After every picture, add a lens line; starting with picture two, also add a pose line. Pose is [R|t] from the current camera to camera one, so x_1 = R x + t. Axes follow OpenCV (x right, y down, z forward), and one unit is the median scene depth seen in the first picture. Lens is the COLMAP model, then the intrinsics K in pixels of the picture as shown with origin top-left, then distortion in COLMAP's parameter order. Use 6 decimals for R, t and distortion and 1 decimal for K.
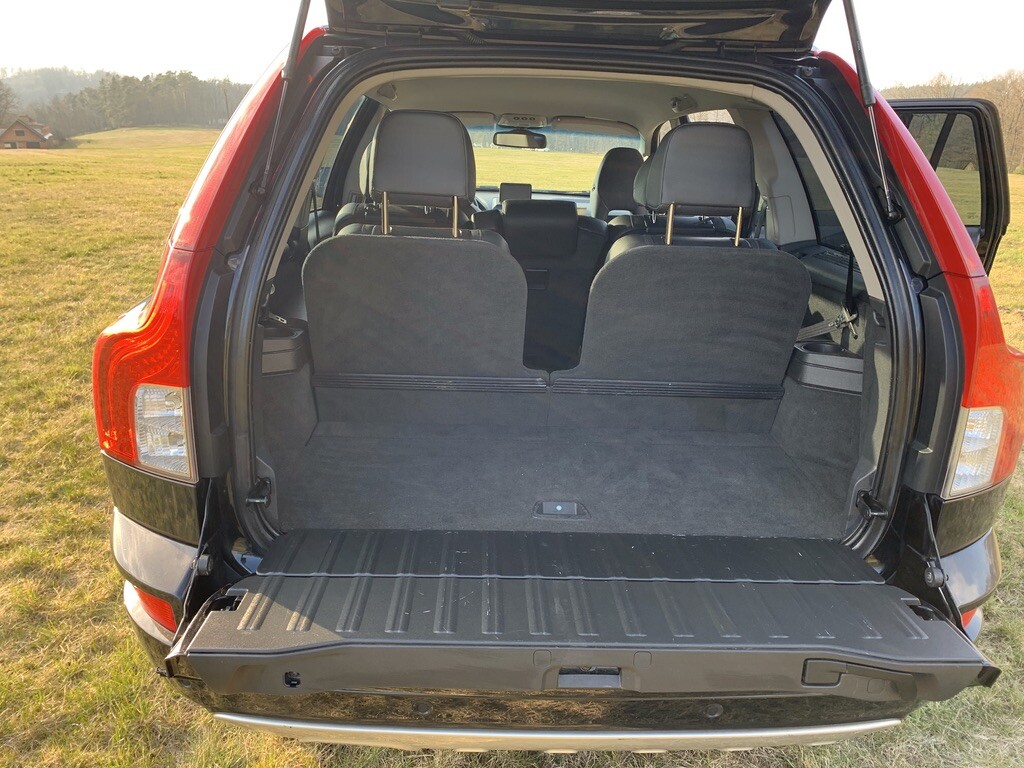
lens RADIAL K [[782.8, 0, 512.0], [0, 782.8, 384.0], [0, 0, 1]] dist [0.063321, -0.088465]
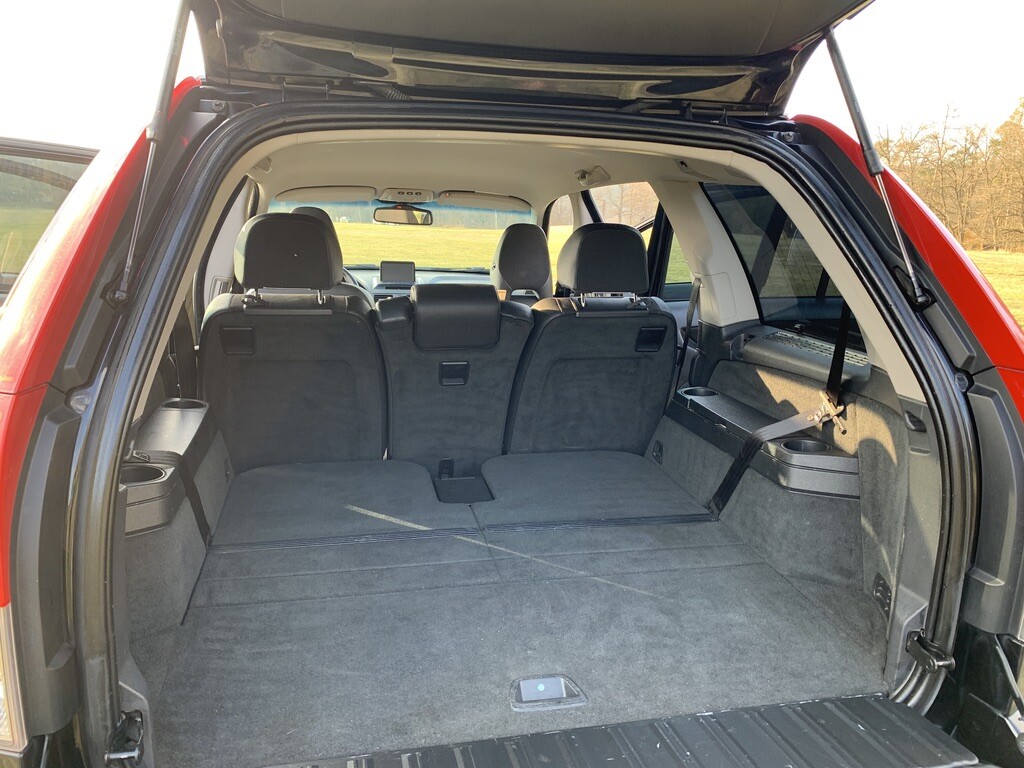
lens RADIAL K [[792.5, 0, 512.0], [0, 792.5, 384.0], [0, 0, 1]] dist [0.006447, 0.000776]
pose [[0.983296, -0.050305, 0.174922, -0.088445], [0.065716, 0.994342, -0.083454, -0.072605], [-0.169734, 0.093555, 0.981039, 0.222587]]
